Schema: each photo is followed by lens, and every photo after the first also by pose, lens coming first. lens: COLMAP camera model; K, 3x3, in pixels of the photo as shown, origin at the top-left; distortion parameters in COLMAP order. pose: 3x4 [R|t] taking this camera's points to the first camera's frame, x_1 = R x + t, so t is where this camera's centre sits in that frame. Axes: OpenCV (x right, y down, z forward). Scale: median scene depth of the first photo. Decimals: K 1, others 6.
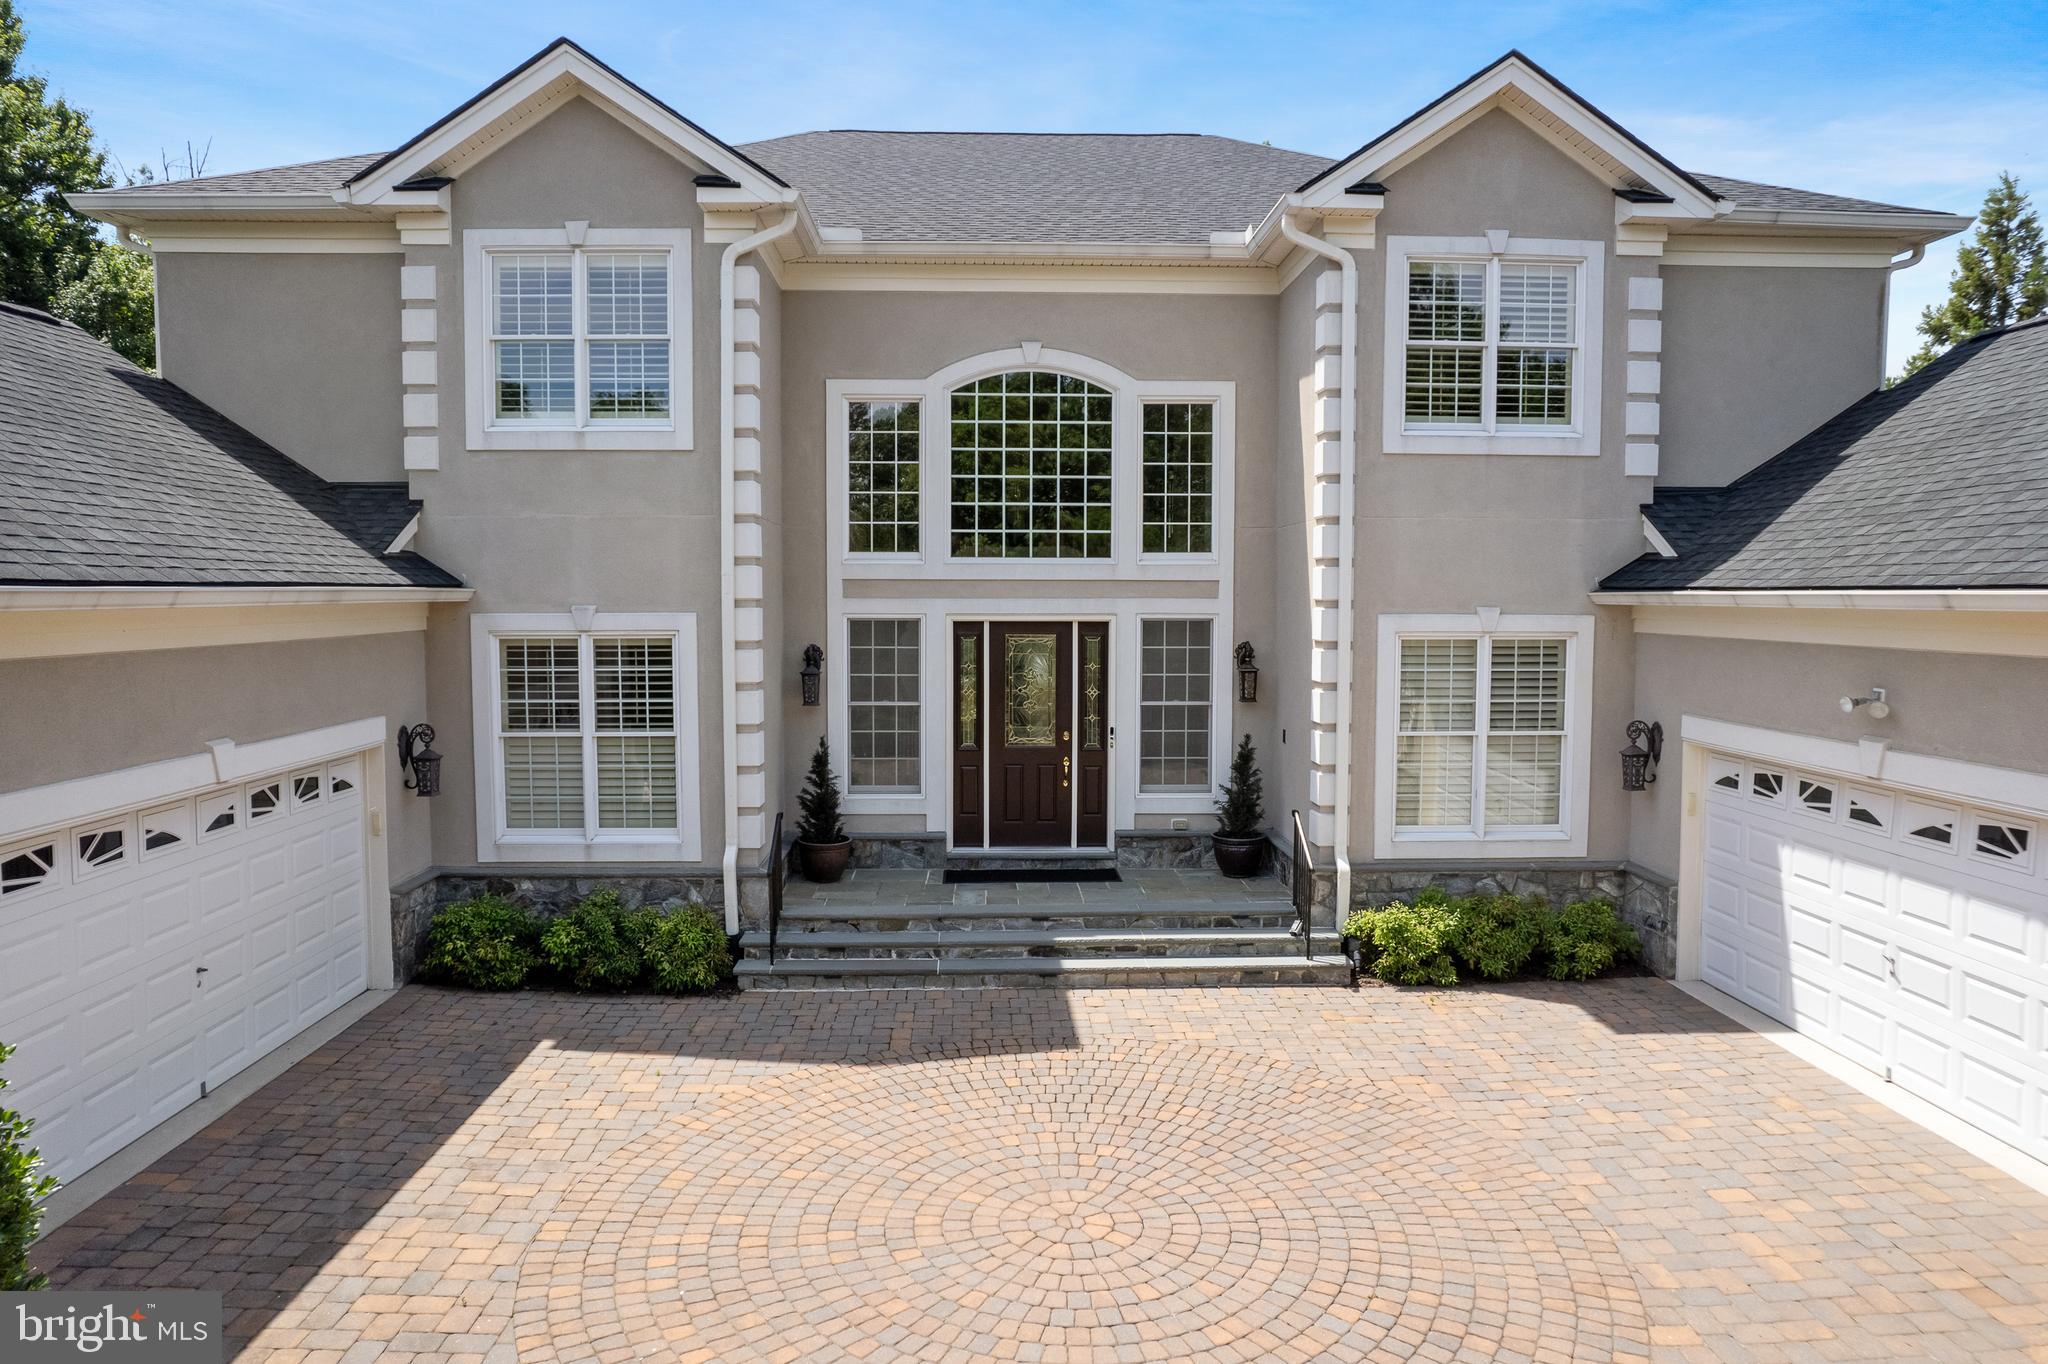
lens RADIAL K [[1304.5, 0, 1012.6], [0, 1304.5, 680.1], [0, 0, 1]] dist [-0.099584, 0.058301]
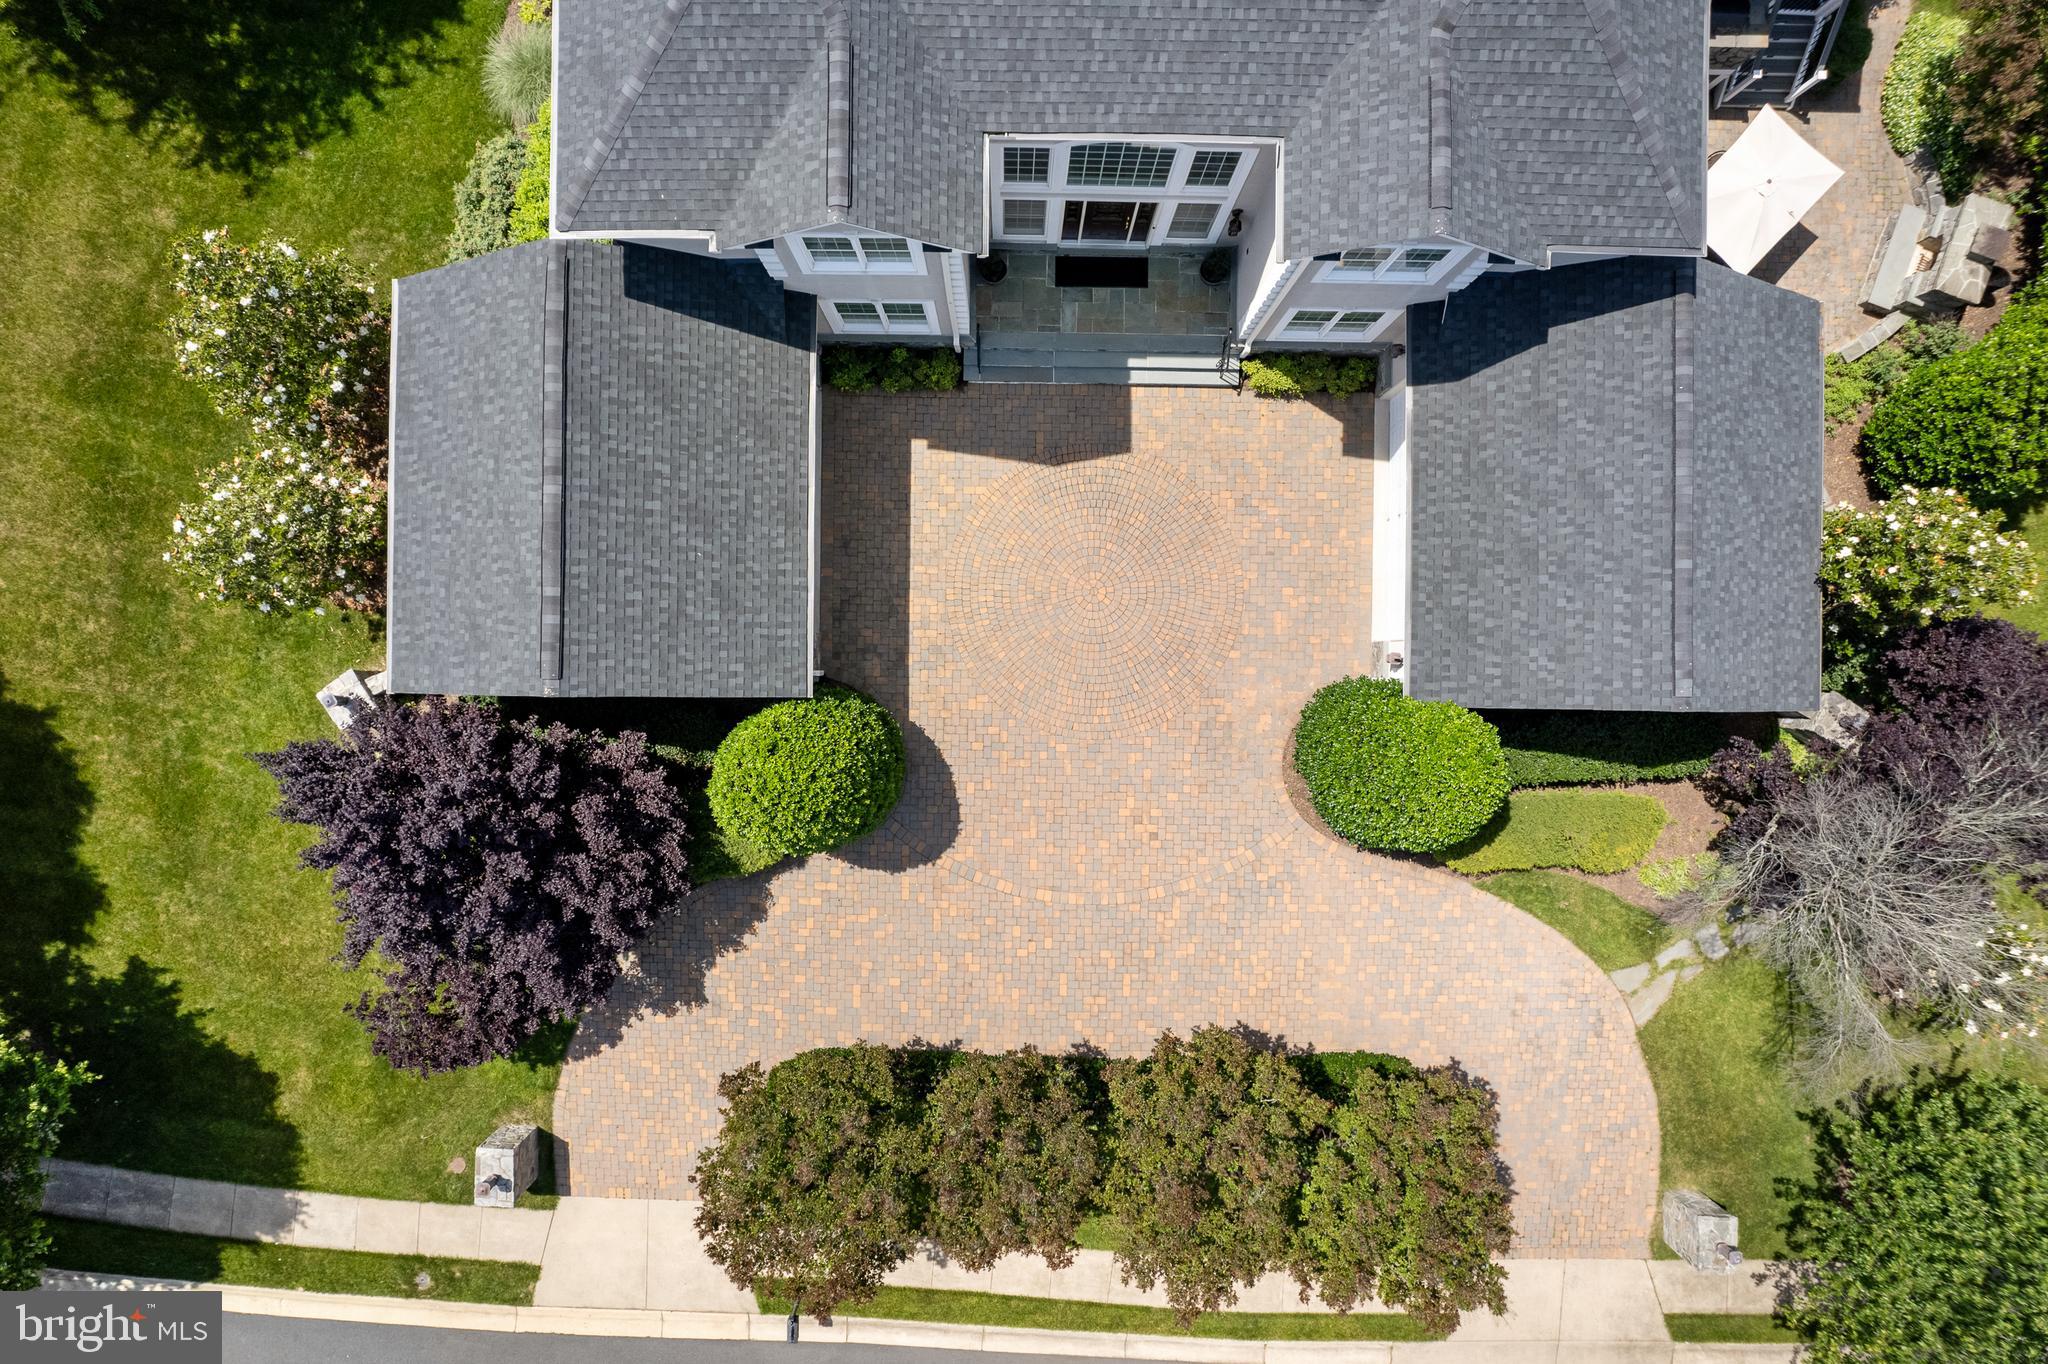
lens RADIAL K [[1304.5, 0, 1029.4], [0, 1304.5, 666.9], [0, 0, 1]] dist [-0.099584, 0.058301]
pose [[0.999094, 0.041678, 0.008561, -0.128023], [-0.011275, 0.065345, 0.997799, -2.600115], [0.041027, -0.996992, 0.065756, 0.449590]]
